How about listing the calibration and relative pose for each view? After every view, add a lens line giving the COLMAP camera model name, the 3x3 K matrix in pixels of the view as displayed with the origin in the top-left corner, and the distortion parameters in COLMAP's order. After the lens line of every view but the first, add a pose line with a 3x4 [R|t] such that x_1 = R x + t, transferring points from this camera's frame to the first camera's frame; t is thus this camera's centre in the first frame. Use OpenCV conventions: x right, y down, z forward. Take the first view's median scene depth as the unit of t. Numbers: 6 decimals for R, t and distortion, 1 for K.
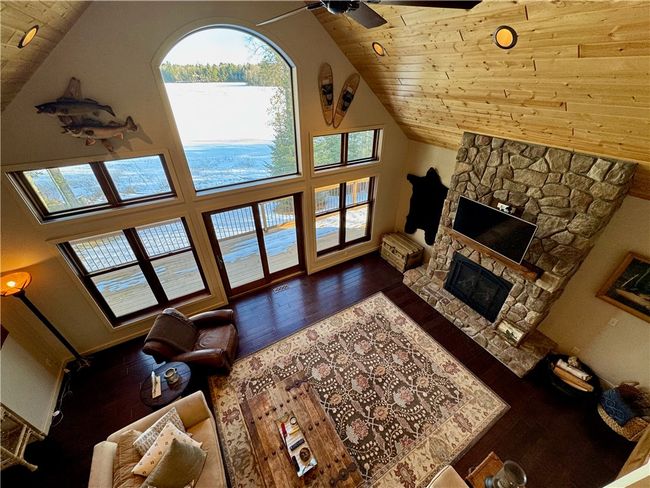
lens RADIAL K [[263.0, 0, 325.5], [0, 263.0, 245.9], [0, 0, 1]] dist [0.005285, 0.000372]
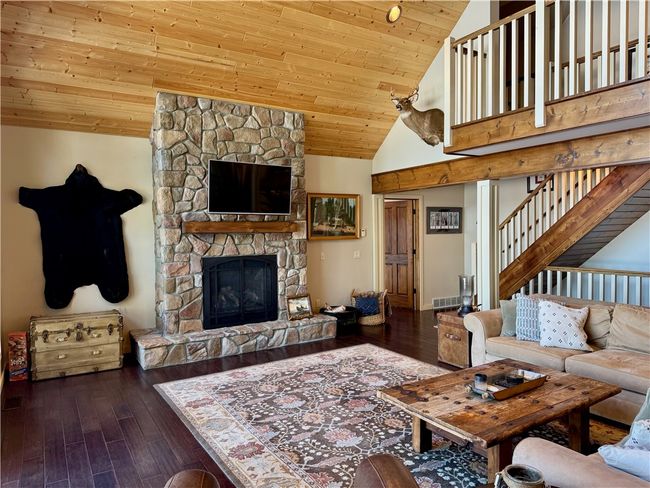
lens RADIAL K [[458.6, 0, 330.5], [0, 458.6, 249.4], [0, 0, 1]] dist [0.057756, -0.076675]
pose [[-0.045849, -0.034333, 0.998358, -0.832110], [0.564756, 0.823472, 0.054255, 0.147646], [-0.823983, 0.566317, -0.018365, 0.855045]]
